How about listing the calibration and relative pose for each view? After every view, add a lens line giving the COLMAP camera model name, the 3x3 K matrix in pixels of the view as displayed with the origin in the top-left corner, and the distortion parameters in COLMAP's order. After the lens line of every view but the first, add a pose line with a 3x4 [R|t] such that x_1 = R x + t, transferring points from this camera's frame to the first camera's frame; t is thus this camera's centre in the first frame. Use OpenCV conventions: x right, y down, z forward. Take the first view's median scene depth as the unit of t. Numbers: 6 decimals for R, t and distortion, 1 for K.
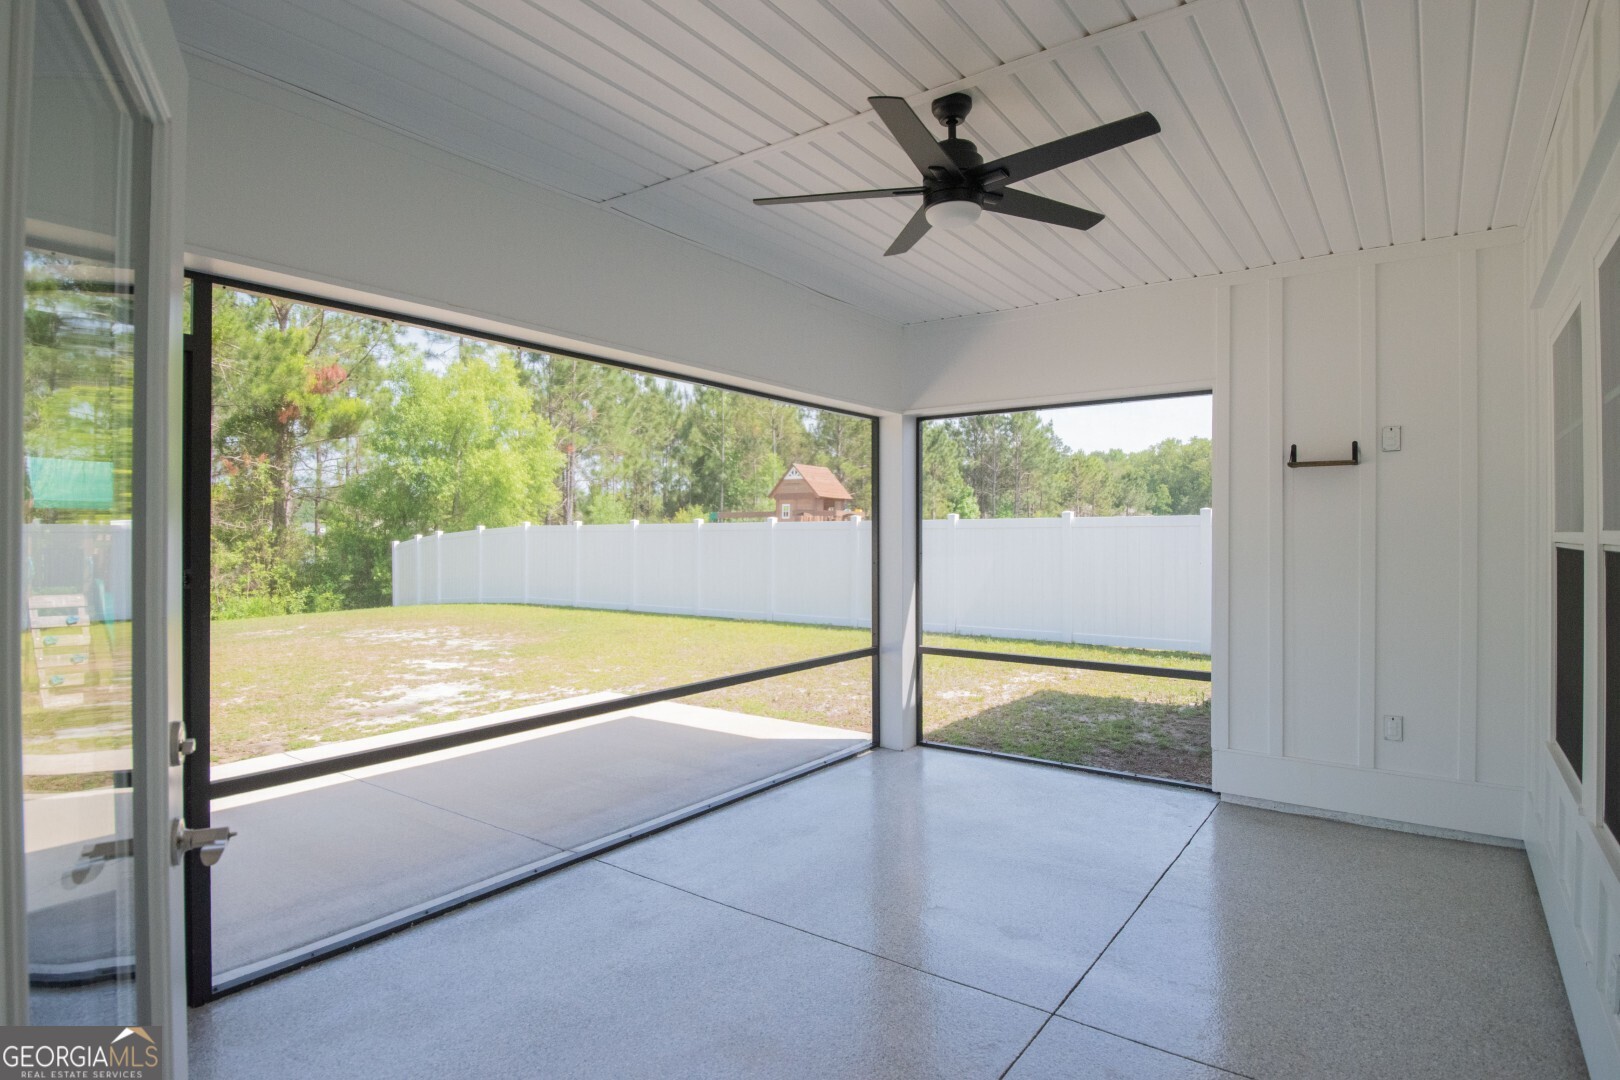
lens RADIAL K [[821.5, 0, 811.0], [0, 821.5, 522.8], [0, 0, 1]] dist [-0.000940, -0.000184]
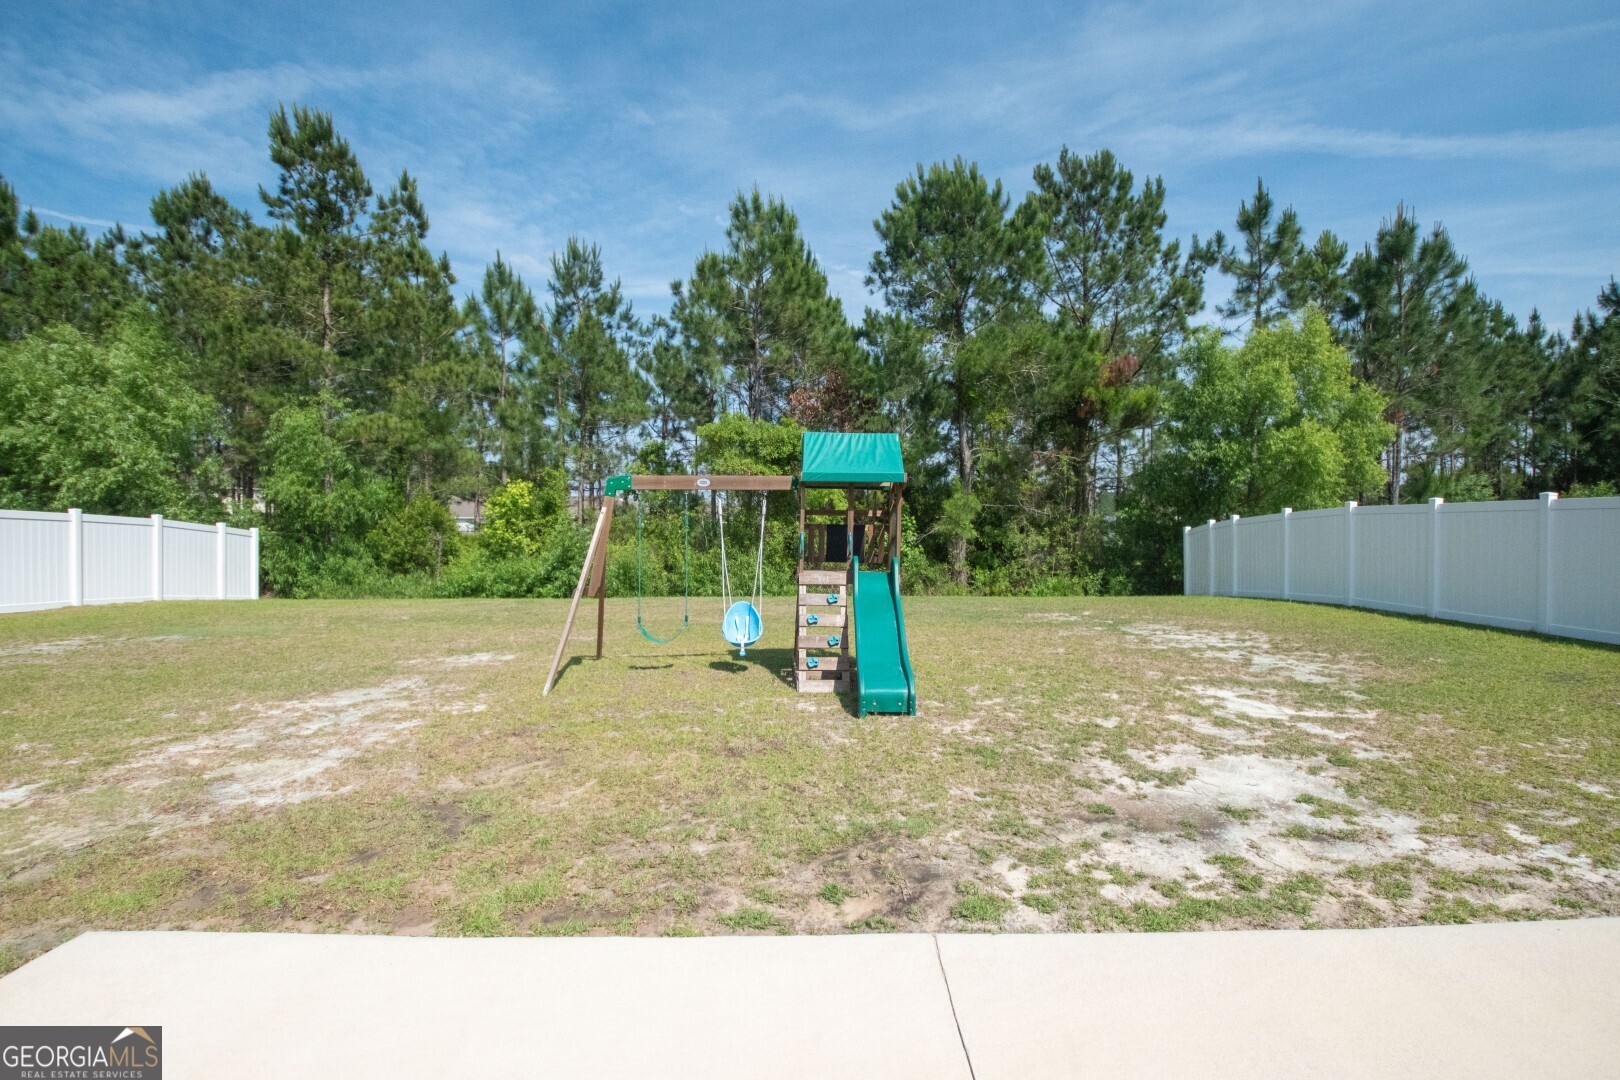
lens RADIAL K [[706.0, 0, 819.0], [0, 706.0, 527.0], [0, 0, 1]] dist [0.036902, -0.047006]
pose [[0.583055, 0.005203, -0.812416, -0.083990], [0.008496, 0.999886, 0.012501, 0.008183], [0.812388, -0.014192, 0.582944, 0.171670]]
